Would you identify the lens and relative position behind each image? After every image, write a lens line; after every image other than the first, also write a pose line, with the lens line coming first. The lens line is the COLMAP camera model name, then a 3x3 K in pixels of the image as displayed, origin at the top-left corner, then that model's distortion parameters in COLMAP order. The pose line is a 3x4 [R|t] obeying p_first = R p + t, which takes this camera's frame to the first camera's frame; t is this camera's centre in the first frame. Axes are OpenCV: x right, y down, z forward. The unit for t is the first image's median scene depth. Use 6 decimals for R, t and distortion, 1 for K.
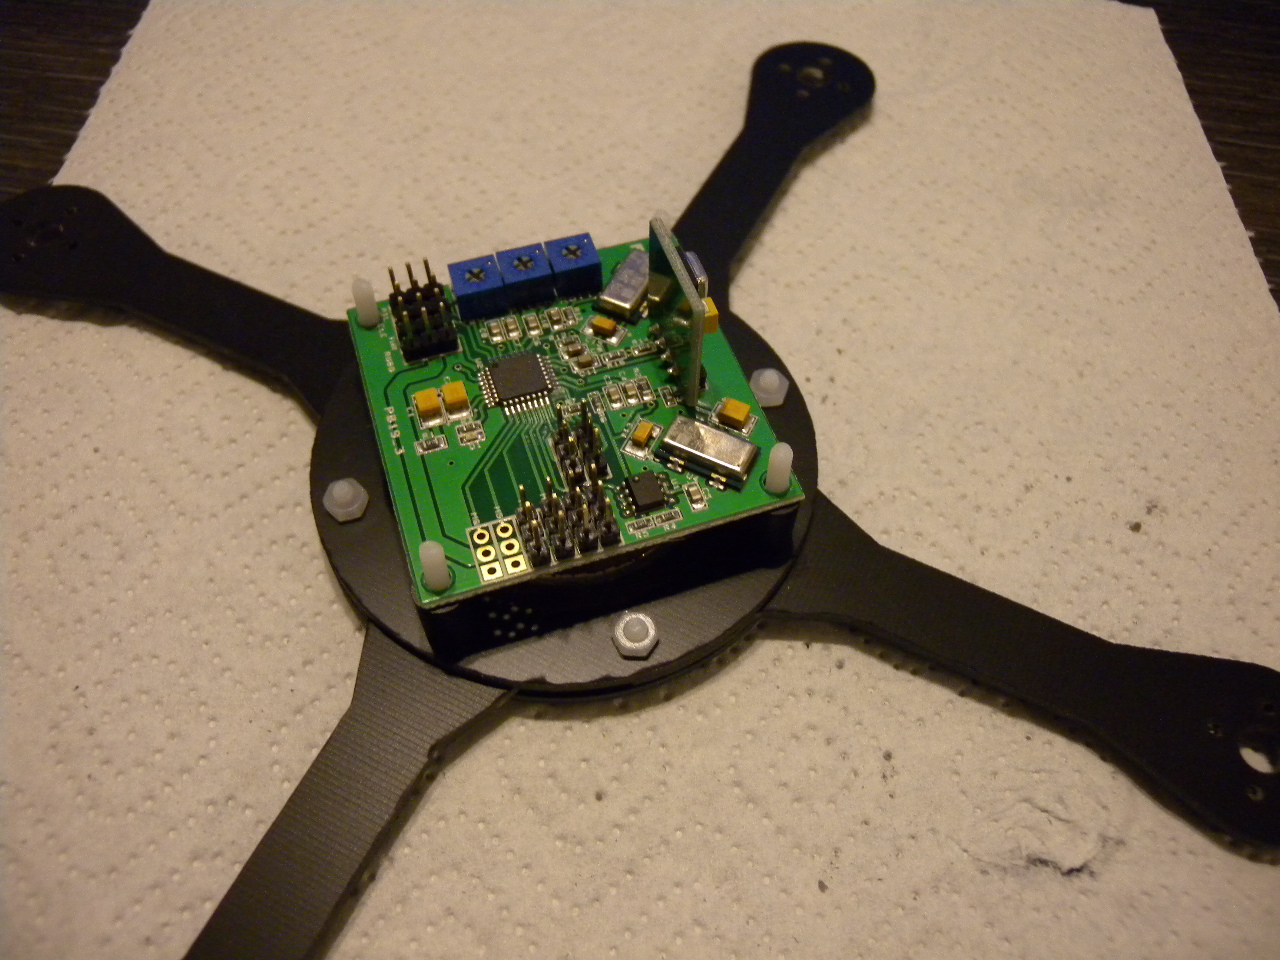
lens RADIAL K [[1038.4, 0, 646.1], [0, 1038.4, 478.8], [0, 0, 1]] dist [-0.137280, 0.087493]
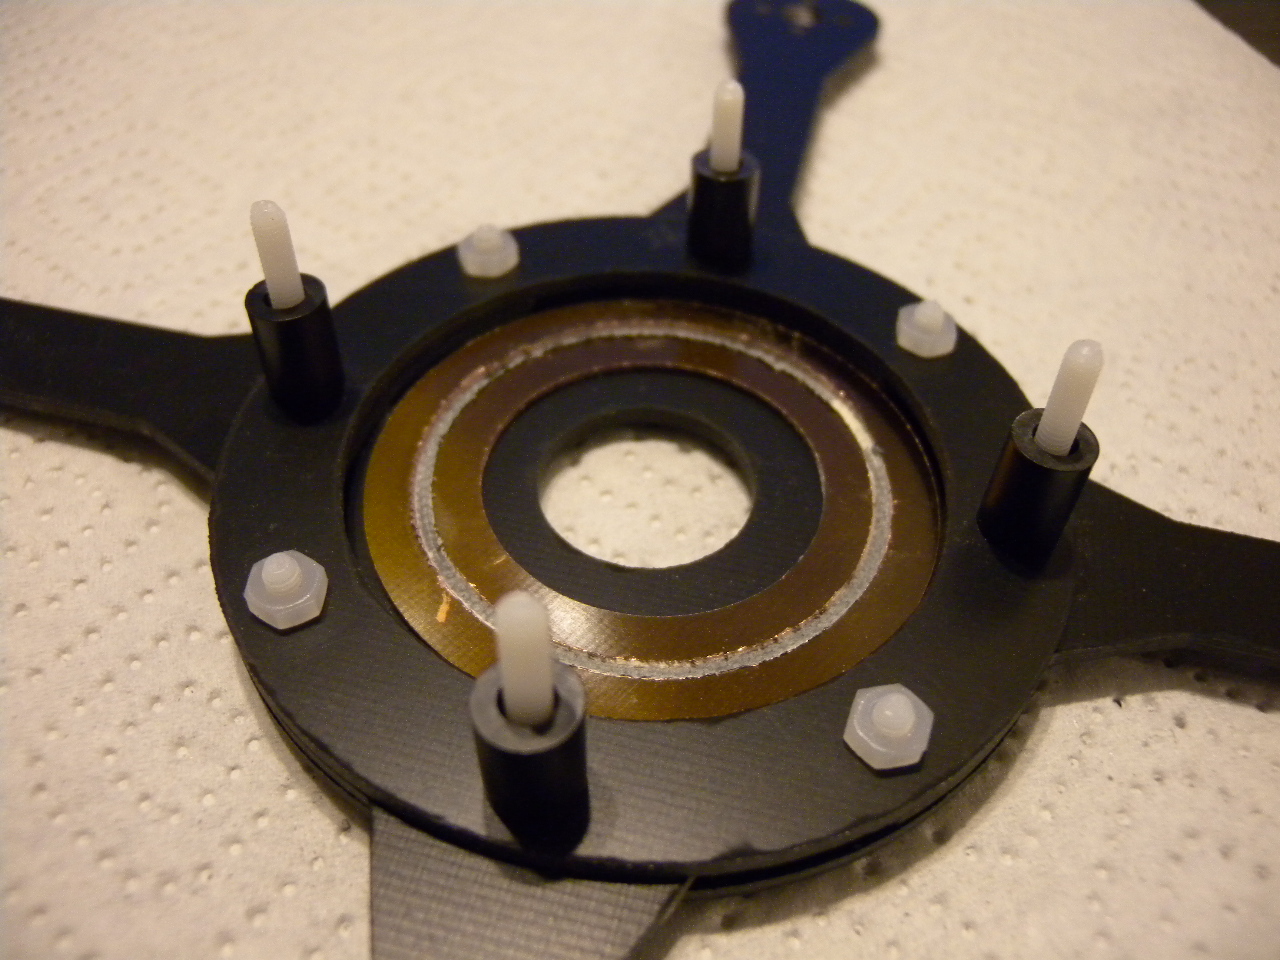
lens RADIAL K [[1020.2, 0, 640.0], [0, 1020.2, 480.0], [0, 0, 1]] dist [-0.122390, 0.080606]
pose [[0.976242, -0.141678, 0.163950, -0.189304], [0.167280, 0.973707, -0.154637, 0.076465], [-0.137731, 0.178388, 0.974273, 0.441975]]
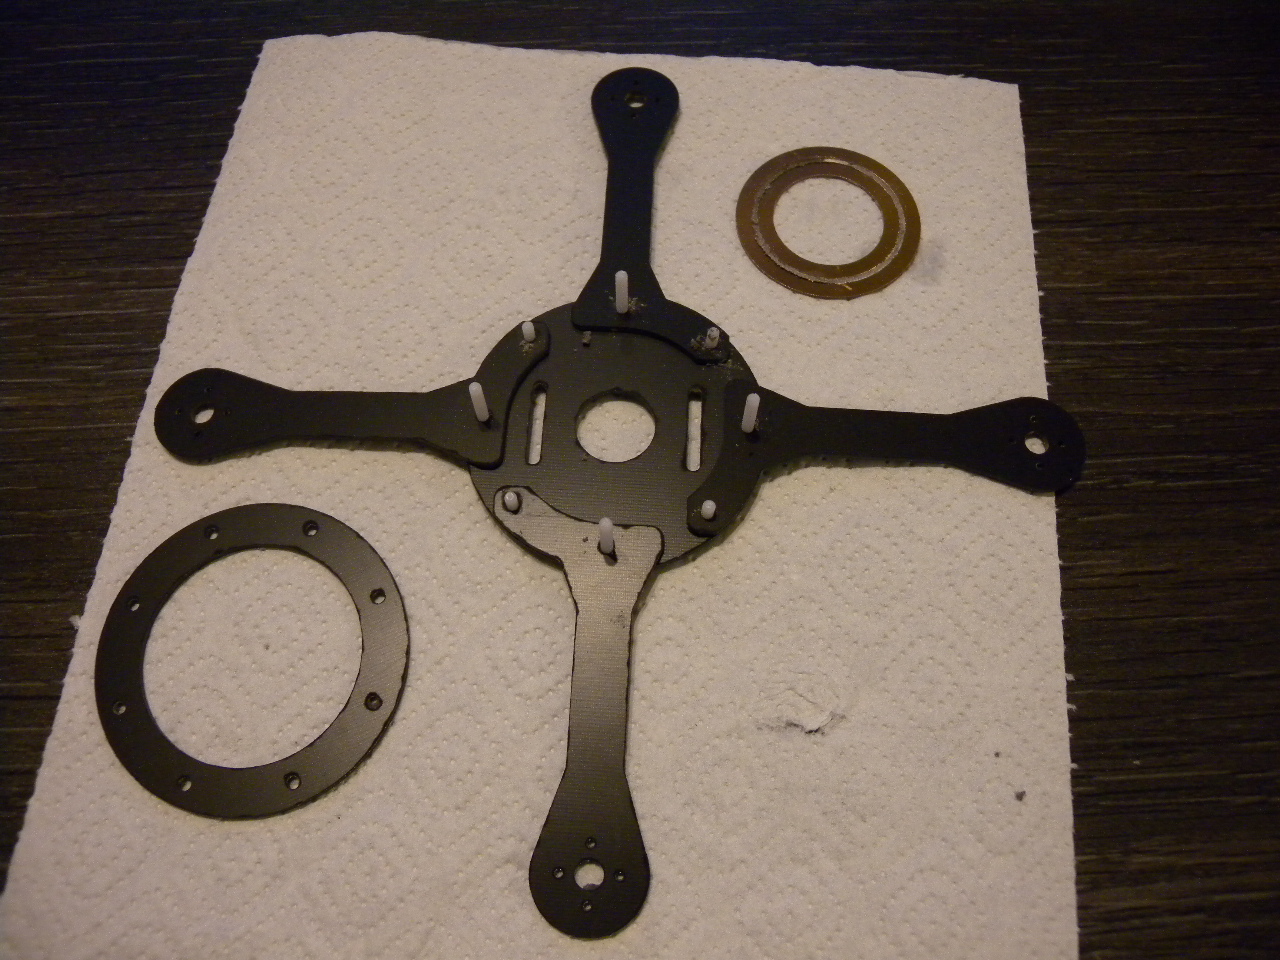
lens RADIAL K [[1020.2, 0, 640.0], [0, 1020.2, 480.0], [0, 0, 1]] dist [-0.122390, 0.080606]
pose [[0.997643, 0.037931, -0.057188, 0.193169], [-0.026798, 0.982524, 0.184195, -0.314825], [0.063175, -0.182228, 0.981225, -0.588125]]
